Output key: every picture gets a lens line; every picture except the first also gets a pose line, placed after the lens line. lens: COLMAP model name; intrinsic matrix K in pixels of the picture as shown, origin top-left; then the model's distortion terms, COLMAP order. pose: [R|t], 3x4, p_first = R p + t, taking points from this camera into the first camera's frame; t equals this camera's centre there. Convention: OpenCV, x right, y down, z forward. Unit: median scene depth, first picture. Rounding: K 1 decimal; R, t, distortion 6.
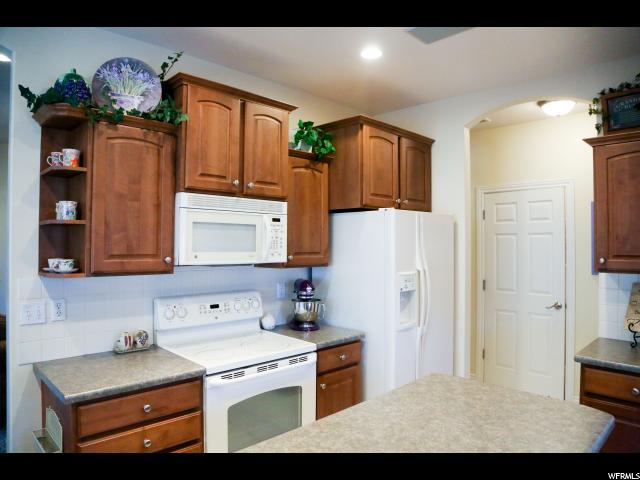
lens RADIAL K [[428.3, 0, 321.0], [0, 428.3, 236.6], [0, 0, 1]] dist [-0.129447, 0.065558]
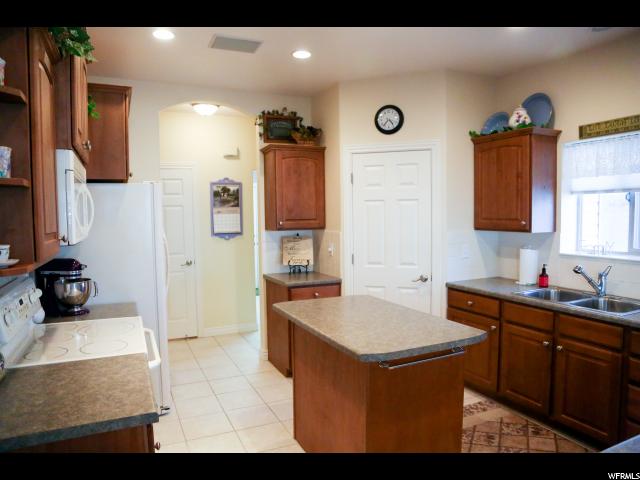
lens RADIAL K [[428.3, 0, 321.0], [0, 428.3, 236.6], [0, 0, 1]] dist [-0.129447, 0.065558]
pose [[0.332036, -0.061108, 0.941285, -0.746601], [-0.000285, 0.997893, 0.064883, 0.003197], [-0.943267, -0.021812, 0.331319, 0.266678]]
